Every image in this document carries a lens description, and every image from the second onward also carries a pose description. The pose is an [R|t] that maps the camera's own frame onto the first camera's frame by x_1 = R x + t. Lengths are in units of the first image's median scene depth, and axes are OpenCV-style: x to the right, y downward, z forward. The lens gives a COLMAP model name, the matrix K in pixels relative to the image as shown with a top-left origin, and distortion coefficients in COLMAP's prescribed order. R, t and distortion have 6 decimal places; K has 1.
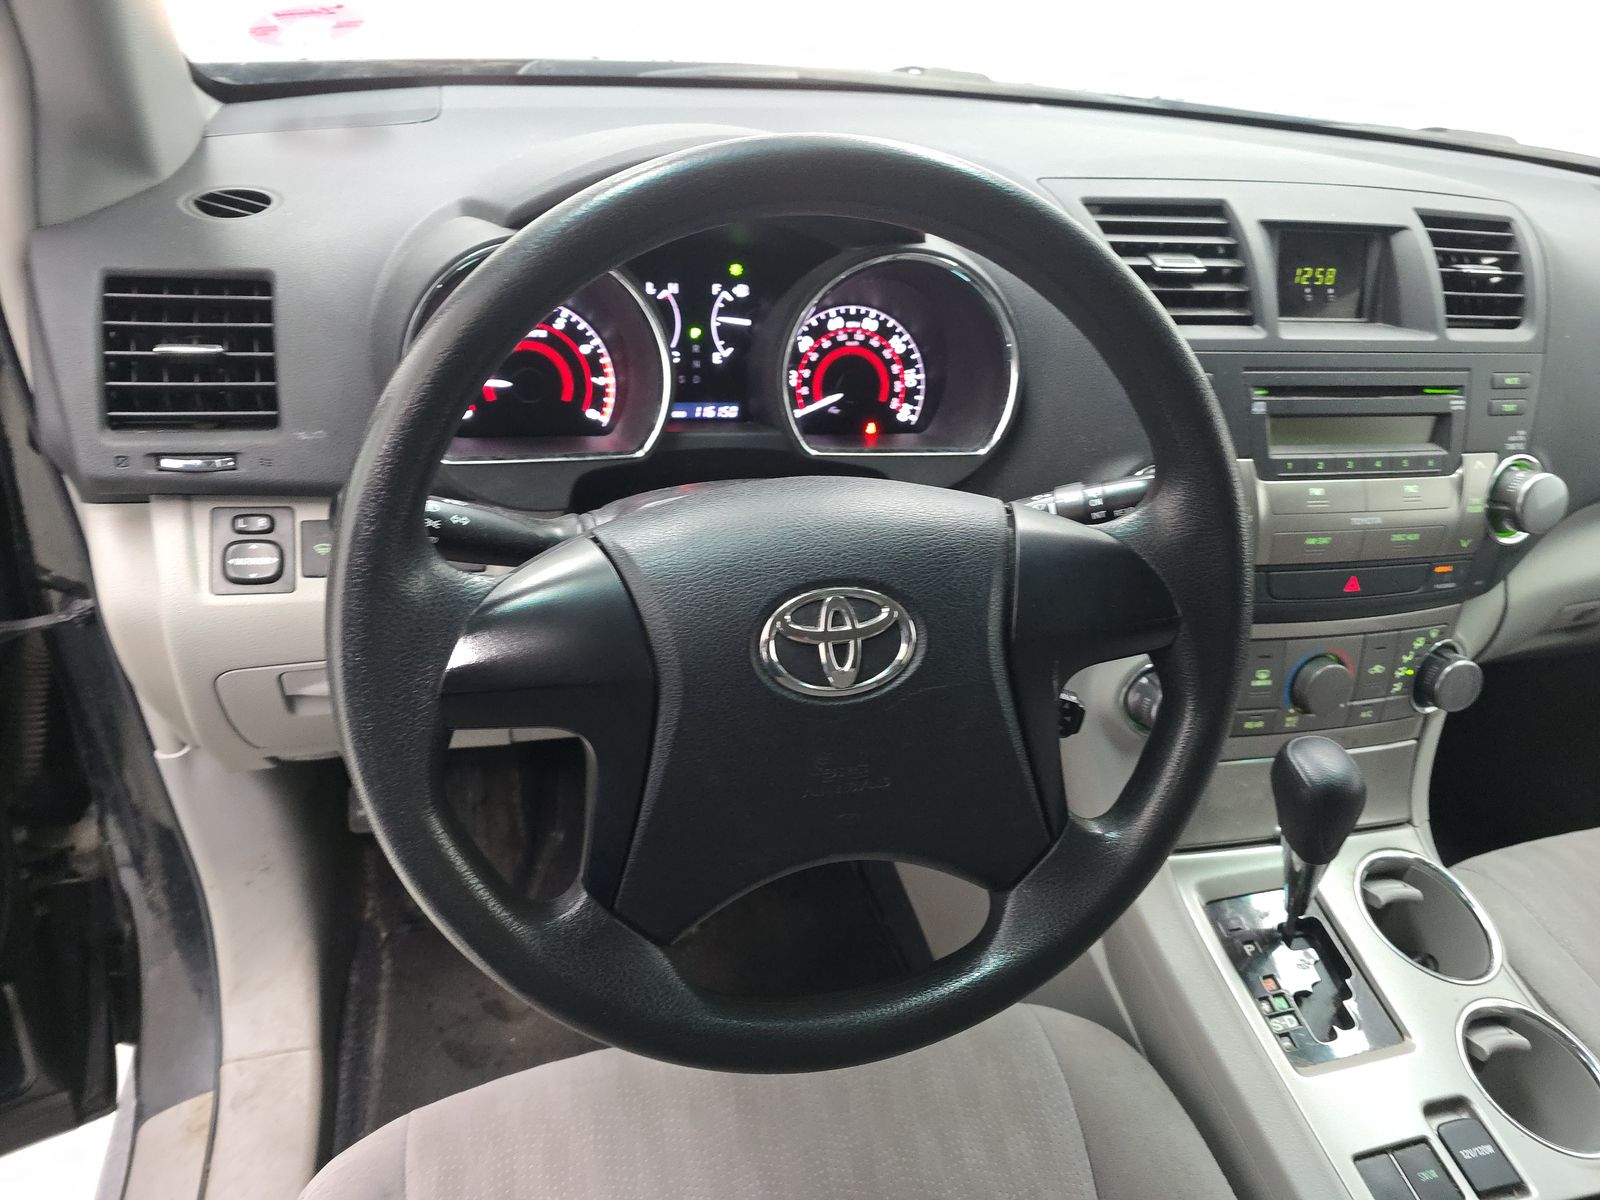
lens RADIAL K [[1068.0, 0, 786.6], [0, 1068.0, 592.1], [0, 0, 1]] dist [0.029417, -0.022932]
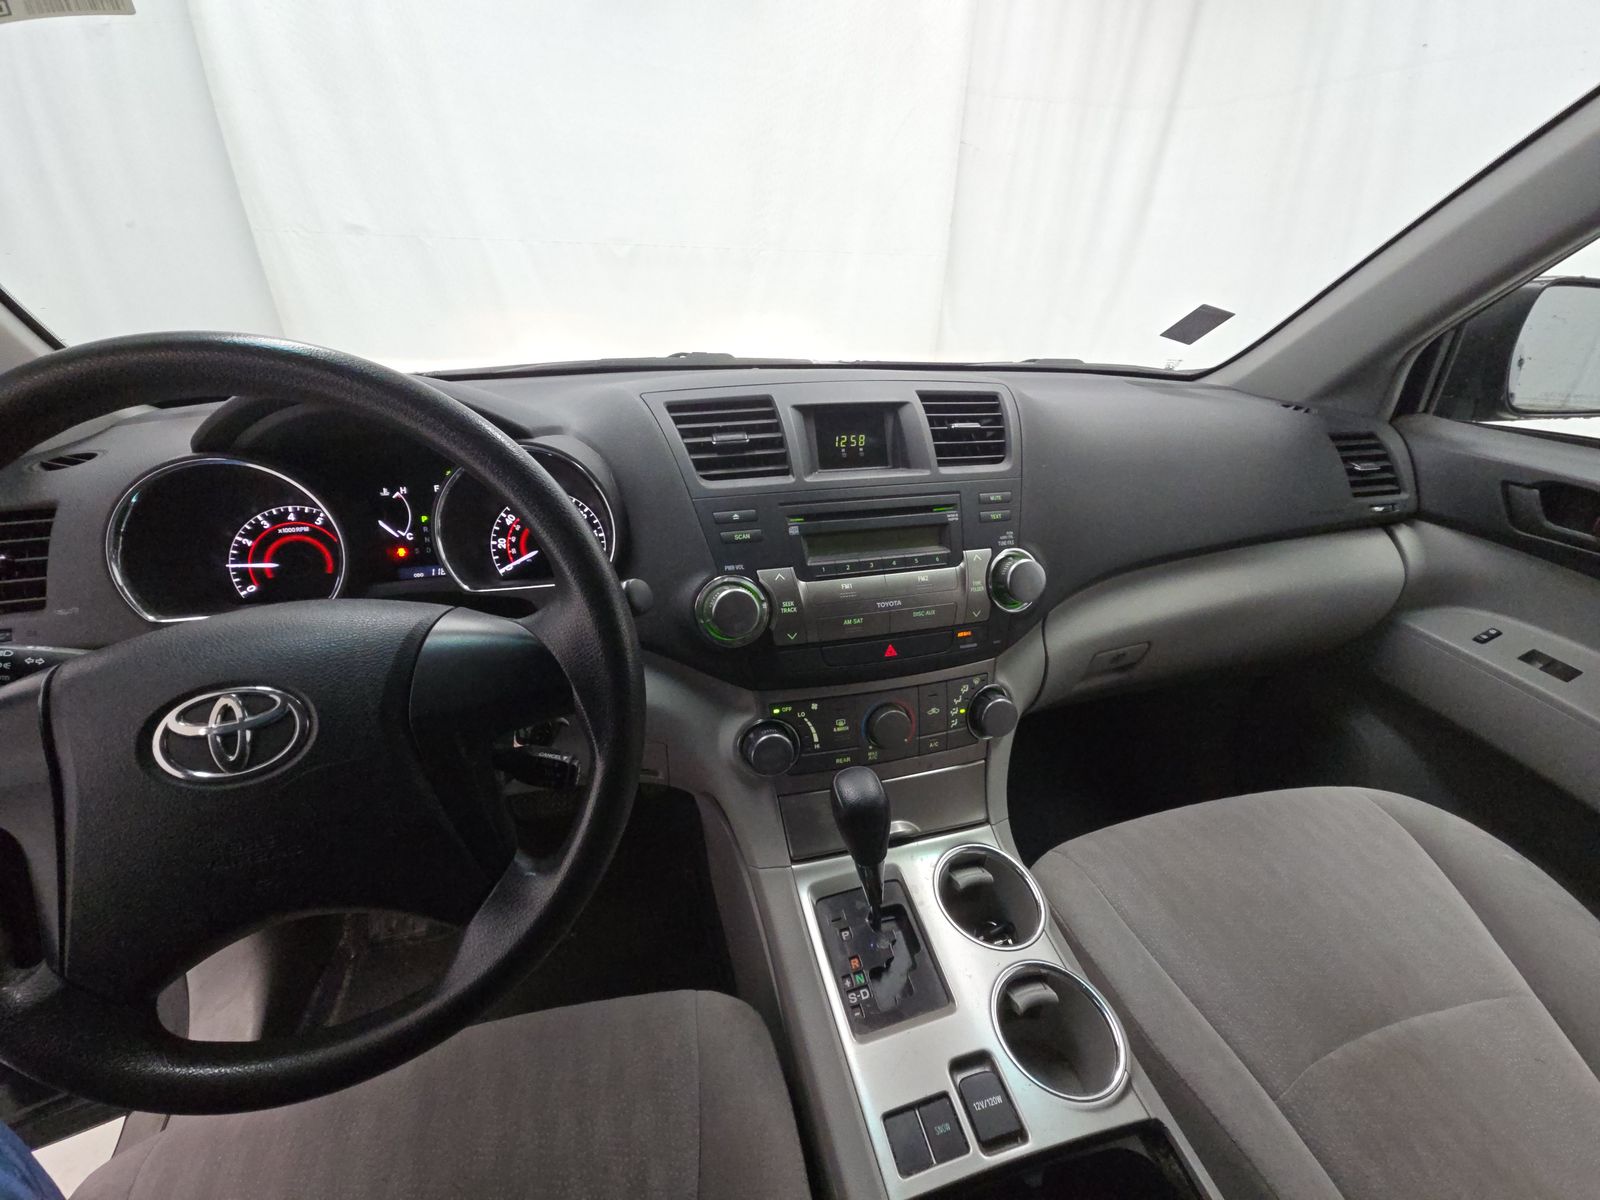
lens RADIAL K [[642.4, 0, 800.4], [0, 642.4, 606.8], [0, 0, 1]] dist [0.001825, 0.000522]
pose [[0.995363, -0.092238, -0.027303, 0.431881], [0.088104, 0.988092, -0.126142, 0.030083], [0.038613, 0.123152, 0.991636, 0.169434]]
